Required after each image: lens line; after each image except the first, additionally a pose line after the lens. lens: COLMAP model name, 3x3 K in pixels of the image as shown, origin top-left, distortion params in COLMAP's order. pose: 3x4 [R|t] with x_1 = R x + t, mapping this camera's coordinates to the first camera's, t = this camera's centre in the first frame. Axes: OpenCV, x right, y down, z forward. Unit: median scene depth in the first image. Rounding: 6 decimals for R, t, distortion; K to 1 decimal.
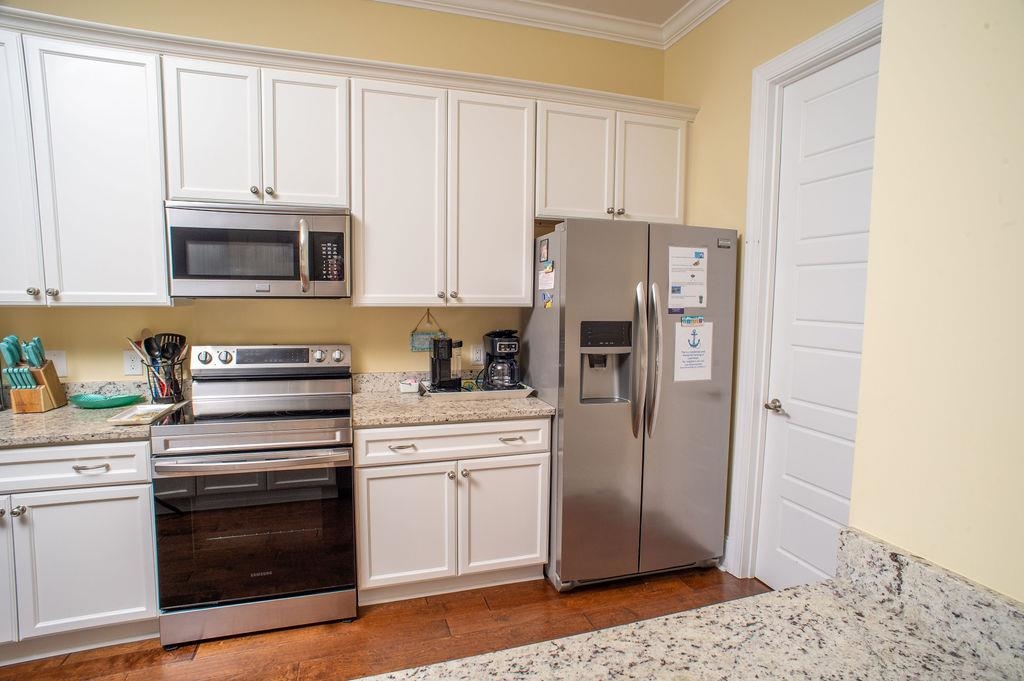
lens RADIAL K [[525.8, 0, 509.0], [0, 525.8, 341.5], [0, 0, 1]] dist [-0.079838, 0.050595]
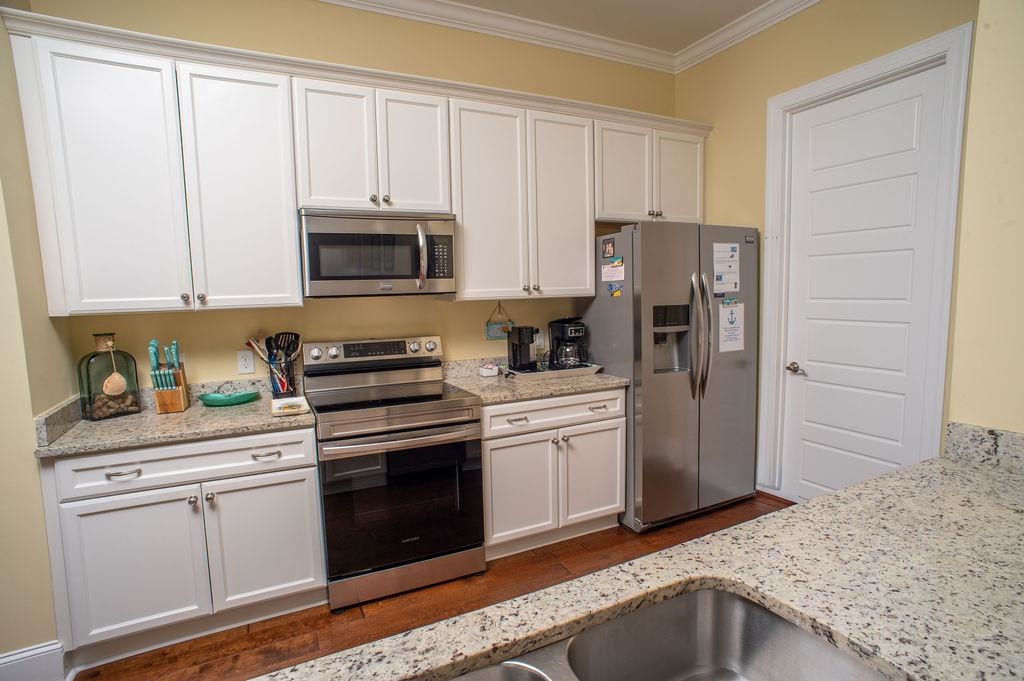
lens RADIAL K [[525.8, 0, 509.0], [0, 525.8, 341.5], [0, 0, 1]] dist [-0.079838, 0.050595]
pose [[0.987041, -0.049546, 0.152629, -0.371103], [0.048276, 0.998762, 0.012018, 0.012862], [-0.153036, -0.004494, 0.988210, -0.141458]]
